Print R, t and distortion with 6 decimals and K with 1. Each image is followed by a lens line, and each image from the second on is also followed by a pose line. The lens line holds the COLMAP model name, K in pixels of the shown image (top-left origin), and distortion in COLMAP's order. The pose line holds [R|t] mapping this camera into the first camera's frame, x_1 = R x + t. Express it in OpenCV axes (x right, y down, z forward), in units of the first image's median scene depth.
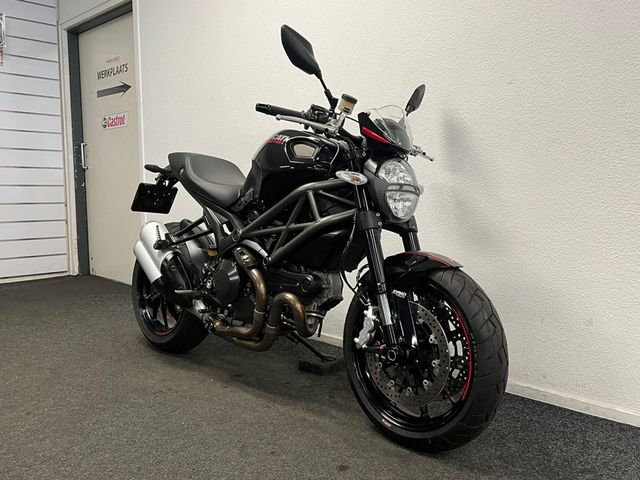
lens RADIAL K [[562.5, 0, 320.0], [0, 562.5, 234.2], [0, 0, 1]] dist [0.012320, -0.001015]
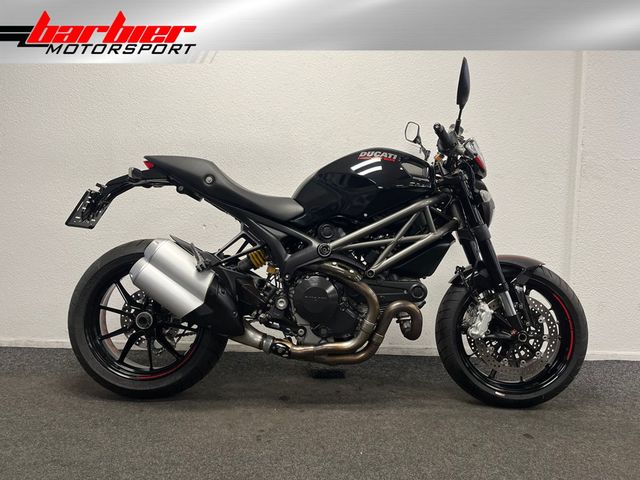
lens RADIAL K [[490.1, 0, 318.5], [0, 490.1, 242.0], [0, 0, 1]] dist [0.049014, -0.021662]
pose [[0.719845, -0.039020, 0.693037, -0.794073], [0.036476, 0.999166, 0.018369, -0.030586], [-0.693176, 0.012056, 0.720668, 0.423738]]
